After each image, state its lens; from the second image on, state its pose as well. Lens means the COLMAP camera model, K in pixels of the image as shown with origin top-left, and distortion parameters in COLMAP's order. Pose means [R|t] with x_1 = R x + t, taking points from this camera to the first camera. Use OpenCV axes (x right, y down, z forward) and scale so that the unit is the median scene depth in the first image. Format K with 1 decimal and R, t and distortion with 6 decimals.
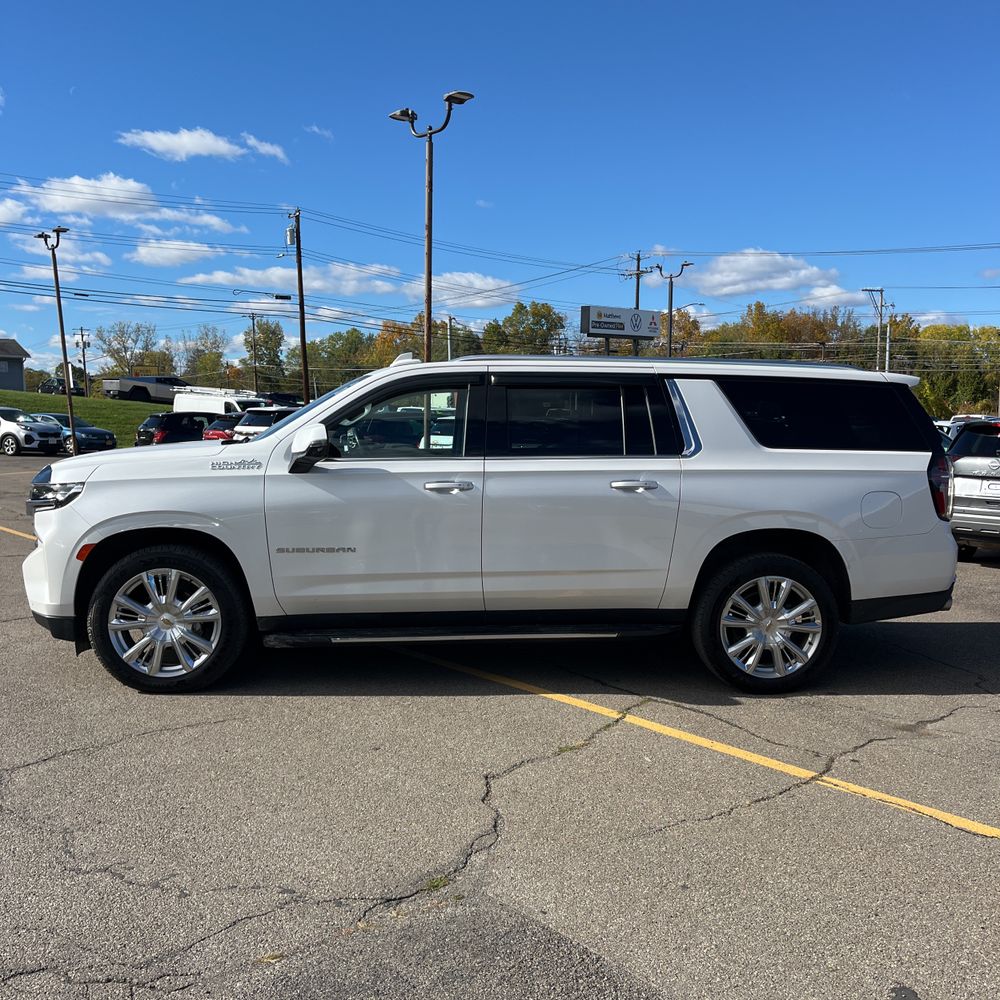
lens RADIAL K [[1012.9, 0, 509.8], [0, 1012.9, 516.5], [0, 0, 1]] dist [0.021527, 0.000000]
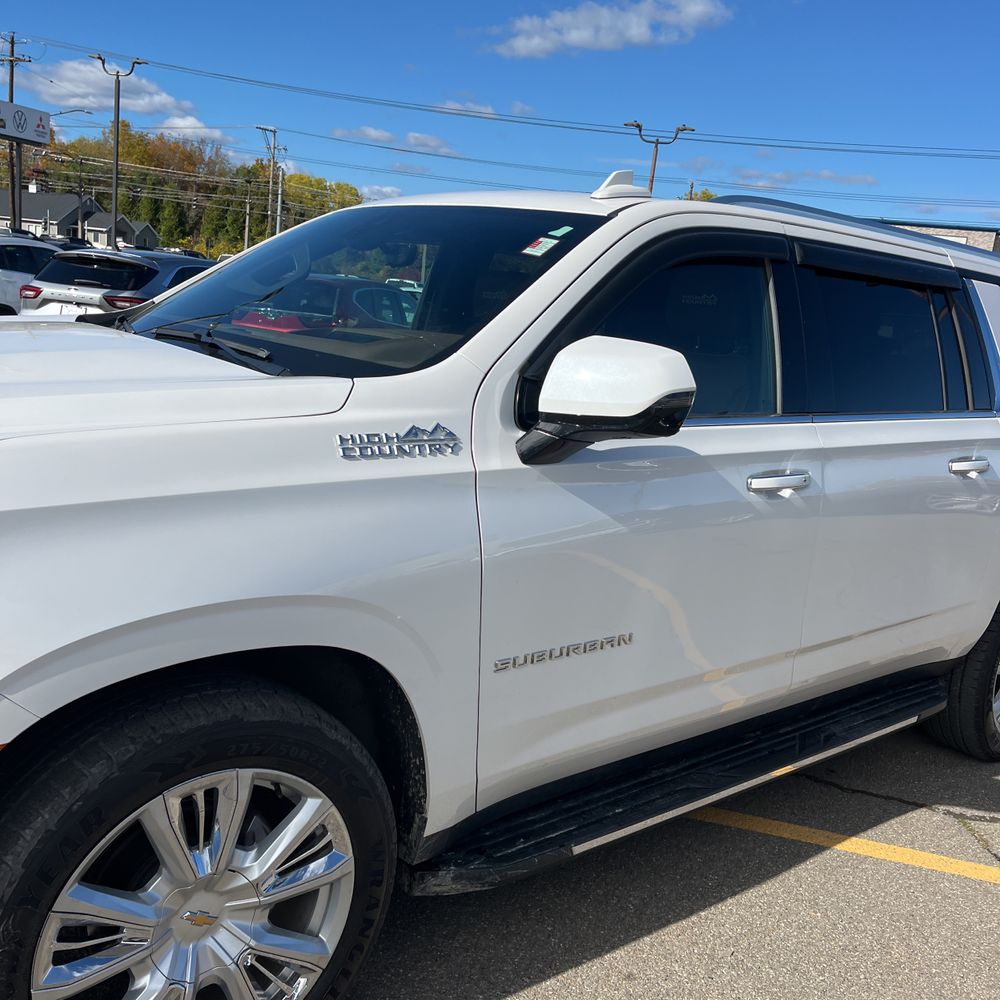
lens RADIAL K [[1012.9, 0, 491.2], [0, 1012.9, 502.1], [0, 0, 1]] dist [0.021527, 0.000000]
pose [[0.824889, -0.041431, 0.563775, -0.435083], [-0.038978, 0.990769, 0.129840, -0.076137], [-0.563950, -0.129078, 0.815659, 0.684586]]
